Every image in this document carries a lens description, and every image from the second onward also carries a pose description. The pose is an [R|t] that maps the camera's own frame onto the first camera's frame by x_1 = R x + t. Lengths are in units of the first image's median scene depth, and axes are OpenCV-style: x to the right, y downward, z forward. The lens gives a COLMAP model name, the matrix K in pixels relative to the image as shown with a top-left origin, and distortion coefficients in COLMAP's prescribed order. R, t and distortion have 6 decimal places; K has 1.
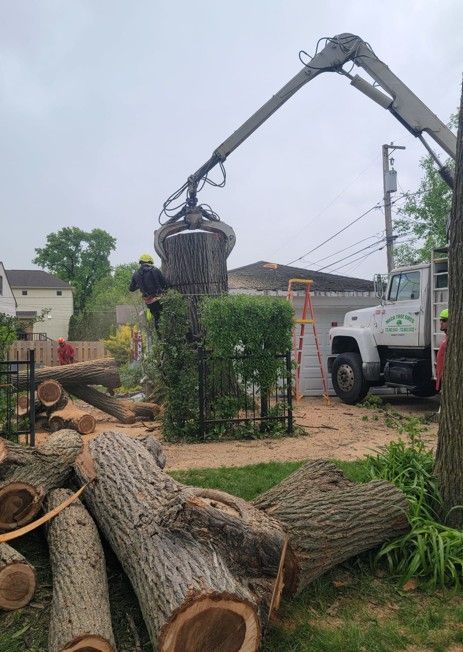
lens RADIAL K [[590.1, 0, 231.5], [0, 590.1, 326.0], [0, 0, 1]] dist [0.145989, 0.001088]
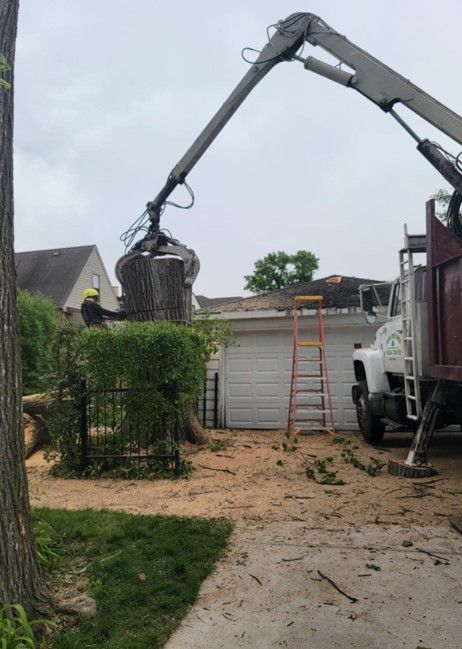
lens RADIAL K [[587.3, 0, 231.0], [0, 587.3, 324.5], [0, 0, 1]] dist [0.145989, 0.001088]
pose [[0.865665, -0.046382, -0.498470, 0.450020], [0.032135, 0.998794, -0.037131, -0.007944], [0.499591, 0.016125, 0.866111, 0.186252]]
